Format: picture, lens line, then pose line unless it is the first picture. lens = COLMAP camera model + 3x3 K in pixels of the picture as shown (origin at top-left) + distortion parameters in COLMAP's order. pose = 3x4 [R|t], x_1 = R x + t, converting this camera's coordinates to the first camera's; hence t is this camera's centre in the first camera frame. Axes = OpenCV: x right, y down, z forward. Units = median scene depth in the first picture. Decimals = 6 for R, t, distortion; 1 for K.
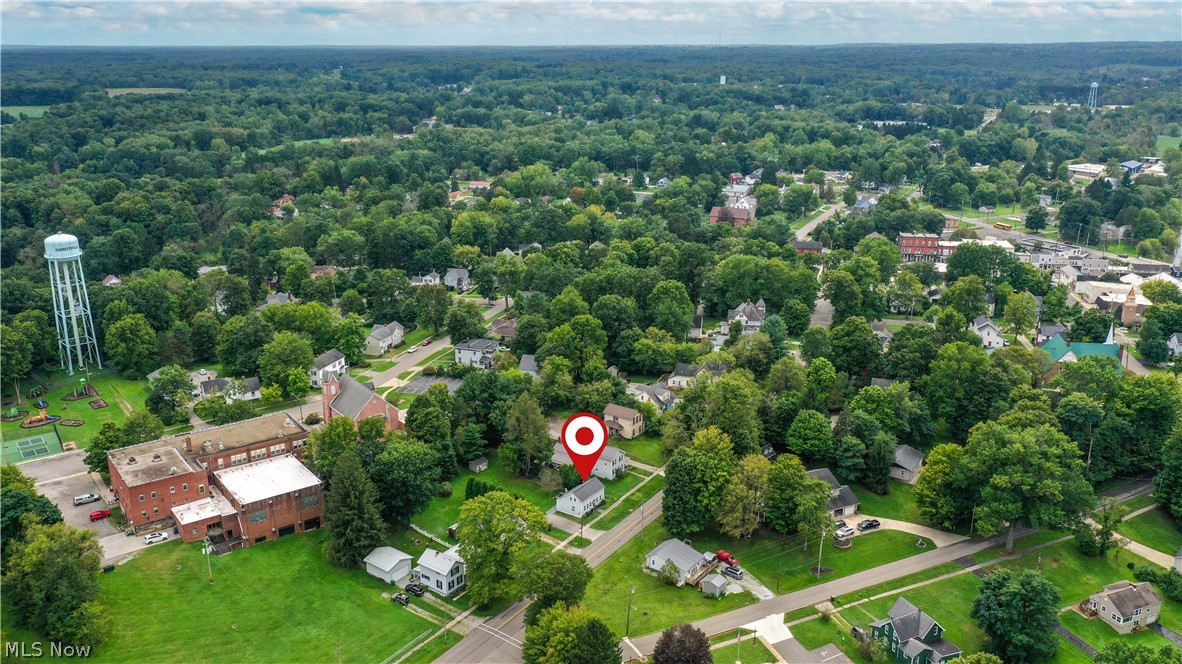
lens RADIAL K [[939.6, 0, 590.2], [0, 939.6, 326.0], [0, 0, 1]] dist [0.012368, 0.005315]
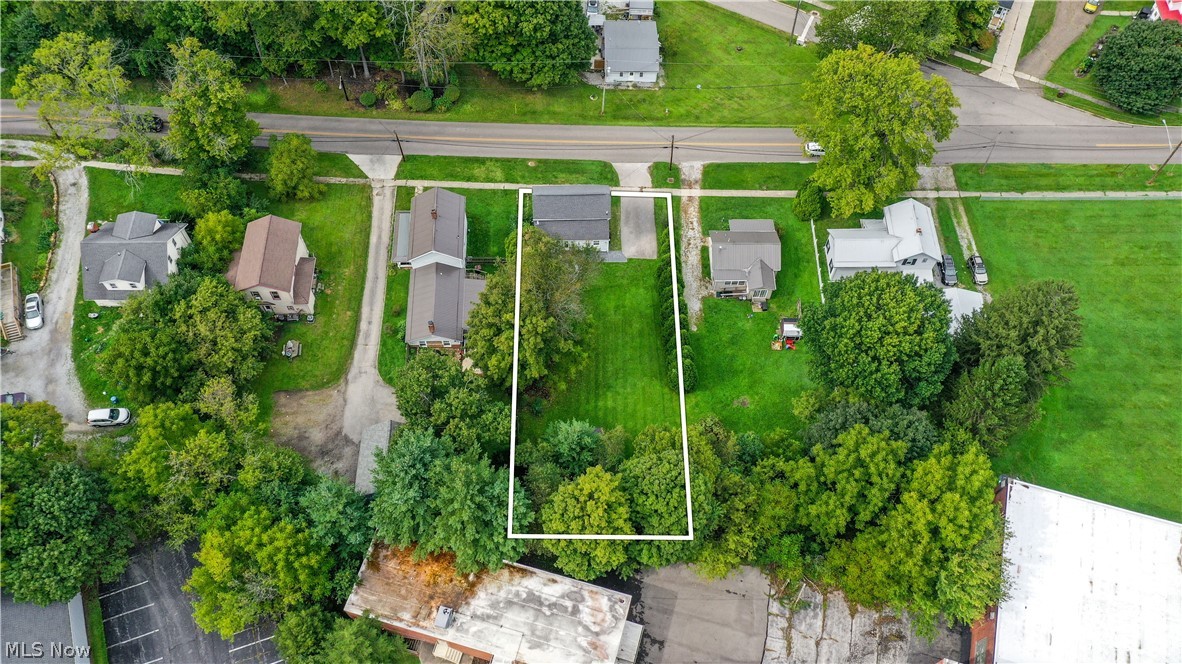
lens RADIAL K [[981.7, 0, 588.3], [0, 981.7, 317.0], [0, 0, 1]] dist [0.004457, 0.001531]
pose [[-0.602311, -0.688320, 0.404273, -0.278792], [0.214442, 0.348308, 0.912522, -0.304054], [-0.768919, 0.636315, -0.062186, 1.058128]]
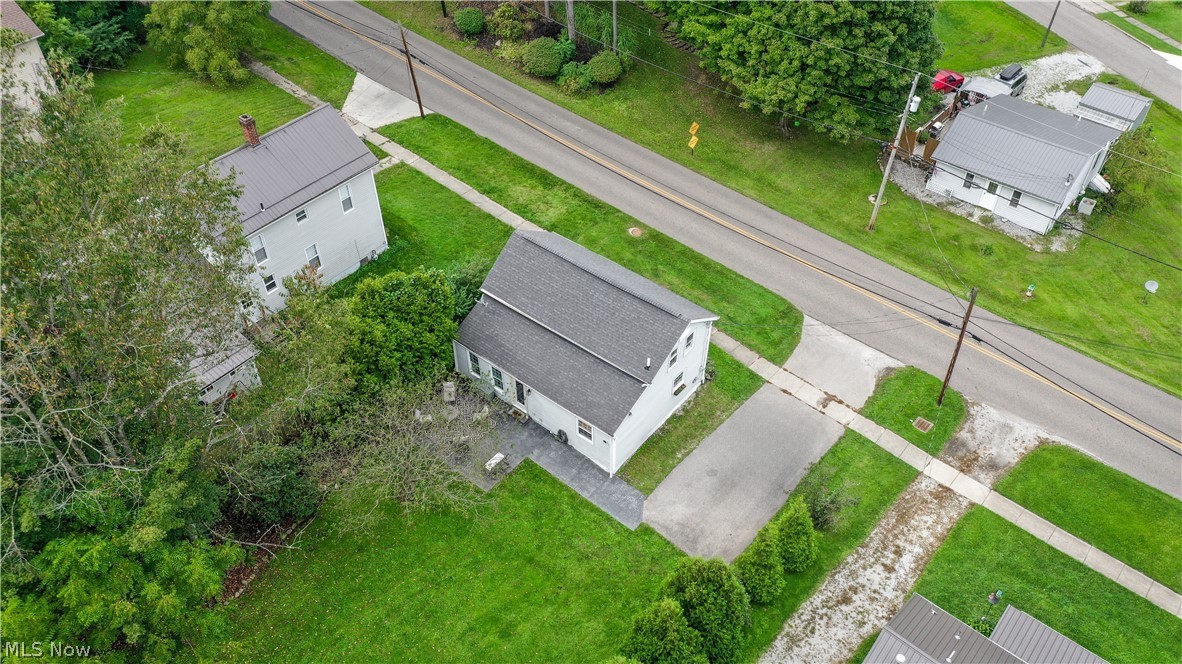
lens RADIAL K [[939.6, 0, 590.2], [0, 939.6, 326.0], [0, 0, 1]] dist [0.012368, 0.005315]
pose [[0.069357, -0.672759, 0.736604, -0.148573], [0.284418, 0.721072, 0.631792, 0.057834], [-0.956188, 0.165684, 0.241356, 0.946871]]
